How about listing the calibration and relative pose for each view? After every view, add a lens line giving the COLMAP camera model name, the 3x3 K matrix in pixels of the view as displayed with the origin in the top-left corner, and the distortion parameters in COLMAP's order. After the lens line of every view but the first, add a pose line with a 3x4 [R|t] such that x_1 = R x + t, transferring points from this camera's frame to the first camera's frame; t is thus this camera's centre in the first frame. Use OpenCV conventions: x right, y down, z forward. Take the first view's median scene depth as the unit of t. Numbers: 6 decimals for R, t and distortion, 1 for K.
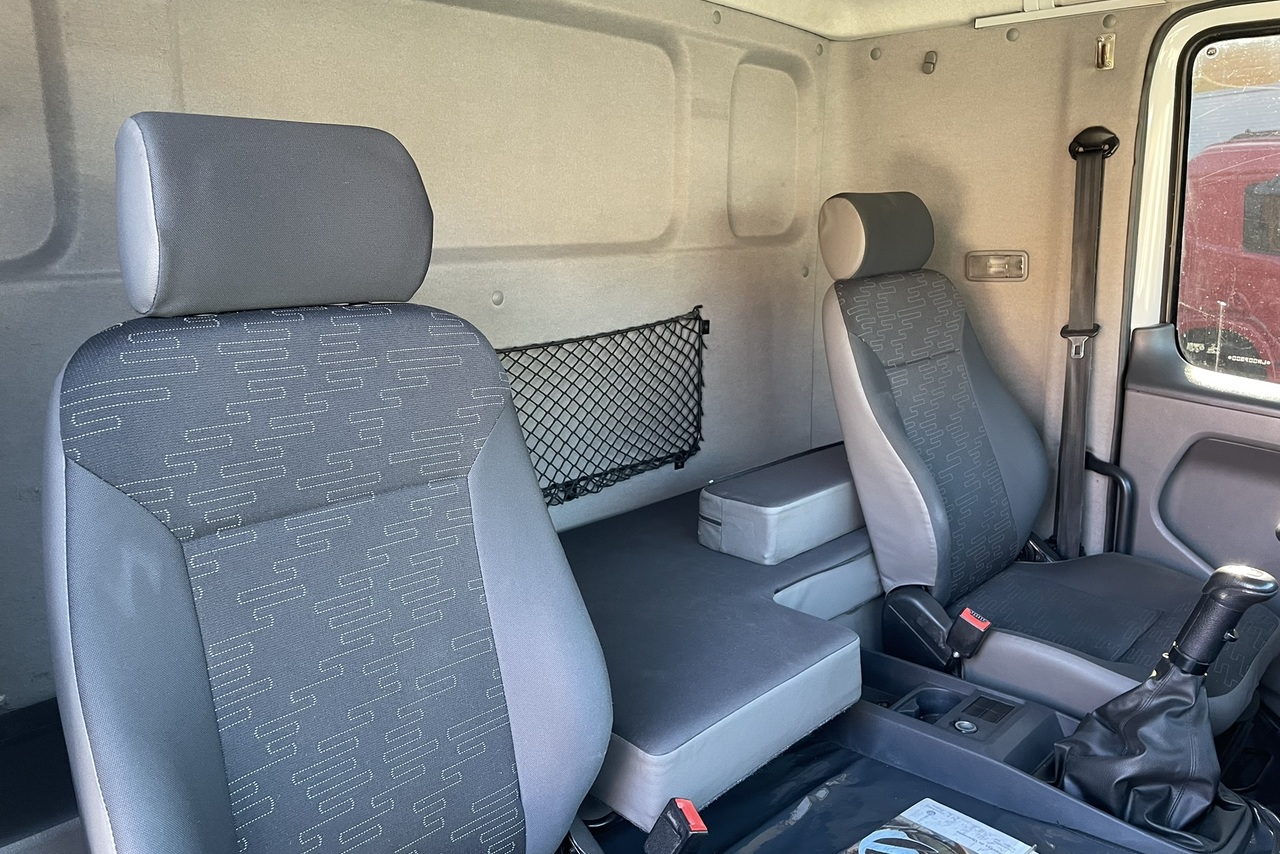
lens RADIAL K [[979.6, 0, 640.0], [0, 979.6, 427.0], [0, 0, 1]] dist [0.092917, -0.109370]
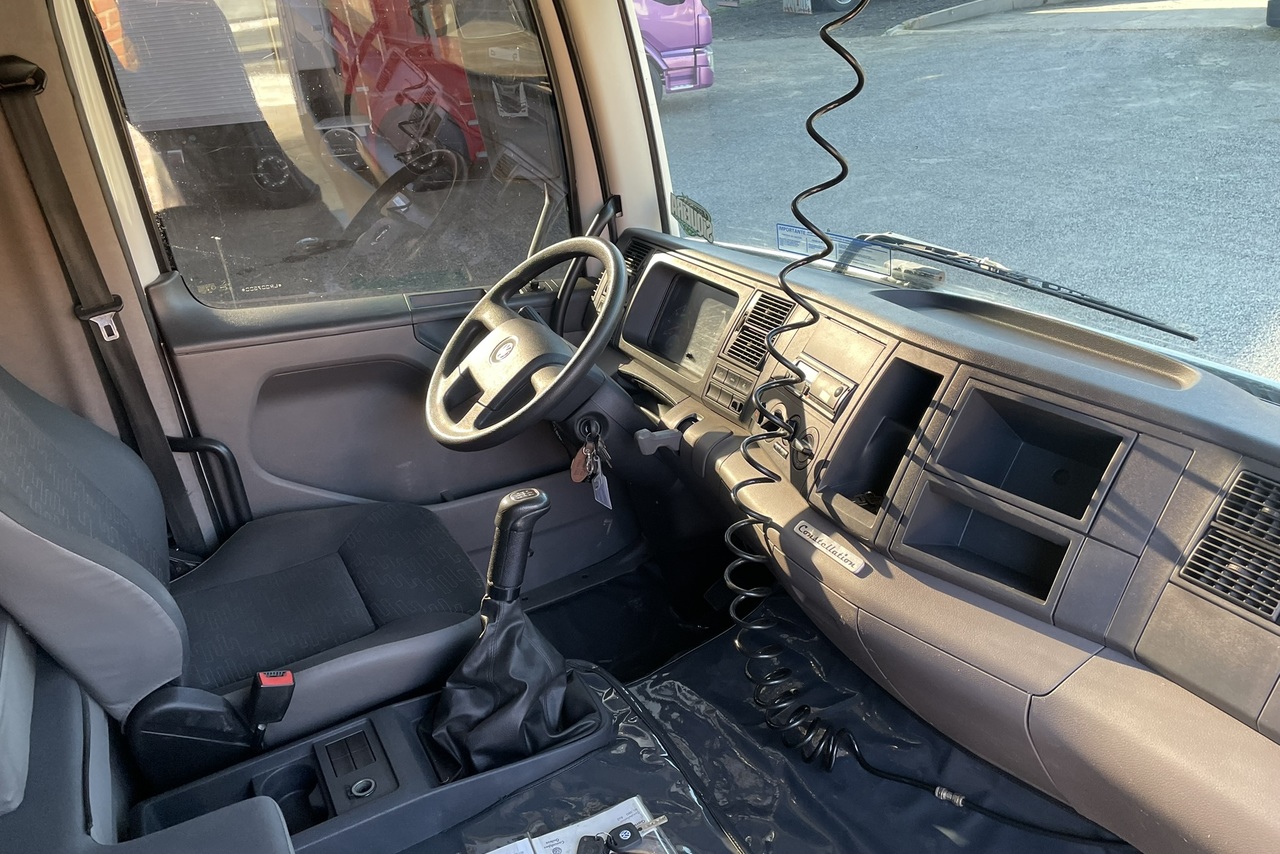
lens RADIAL K [[979.6, 0, 640.0], [0, 979.6, 427.0], [0, 0, 1]] dist [0.092917, -0.109370]
pose [[0.330732, -0.404224, 0.852771, -0.165292], [0.275842, 0.905568, 0.322270, -0.157963], [-0.902512, 0.128645, 0.411003, 0.278171]]
